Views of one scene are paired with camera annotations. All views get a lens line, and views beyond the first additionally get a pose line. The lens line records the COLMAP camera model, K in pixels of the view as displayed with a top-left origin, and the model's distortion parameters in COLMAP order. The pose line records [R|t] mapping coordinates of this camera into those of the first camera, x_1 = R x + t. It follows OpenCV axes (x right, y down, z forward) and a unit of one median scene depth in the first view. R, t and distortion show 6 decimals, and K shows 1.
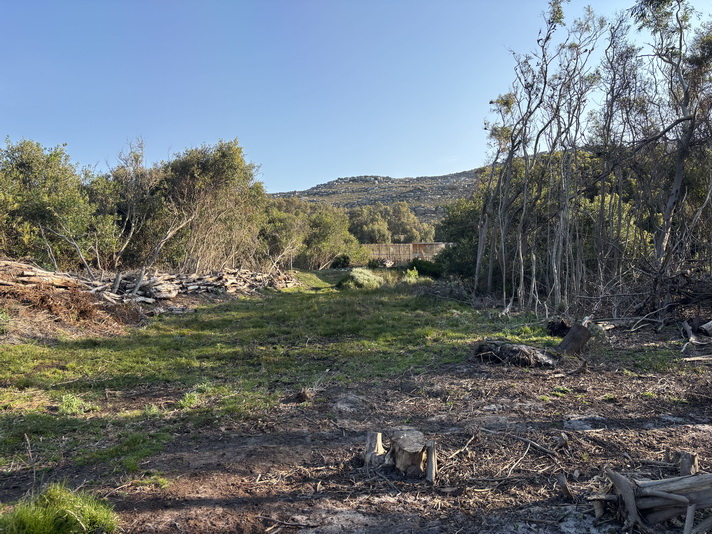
lens RADIAL K [[539.1, 0, 353.8], [0, 539.1, 267.0], [0, 0, 1]] dist [0.074963, -0.128396]
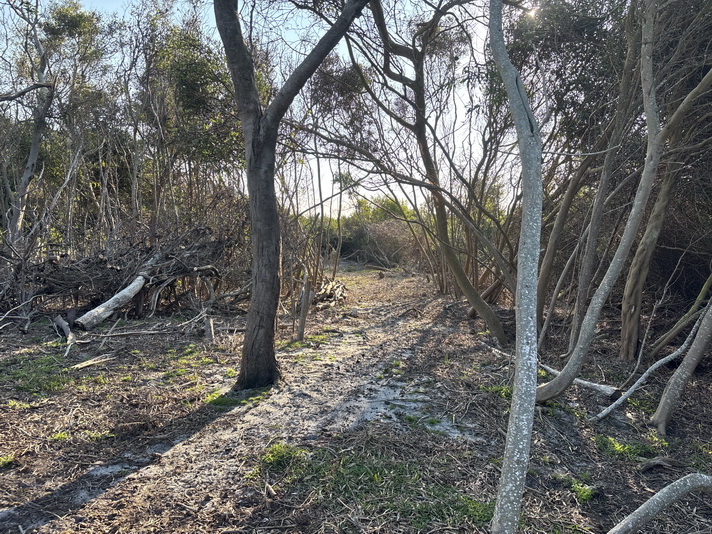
lens RADIAL K [[539.1, 0, 353.8], [0, 539.1, 267.0], [0, 0, 1]] dist [0.074963, -0.128396]
pose [[0.443915, -0.007428, 0.896038, 0.058085], [-0.017250, 0.999709, 0.016834, 0.001509], [-0.895903, -0.022929, 0.443657, 0.227766]]
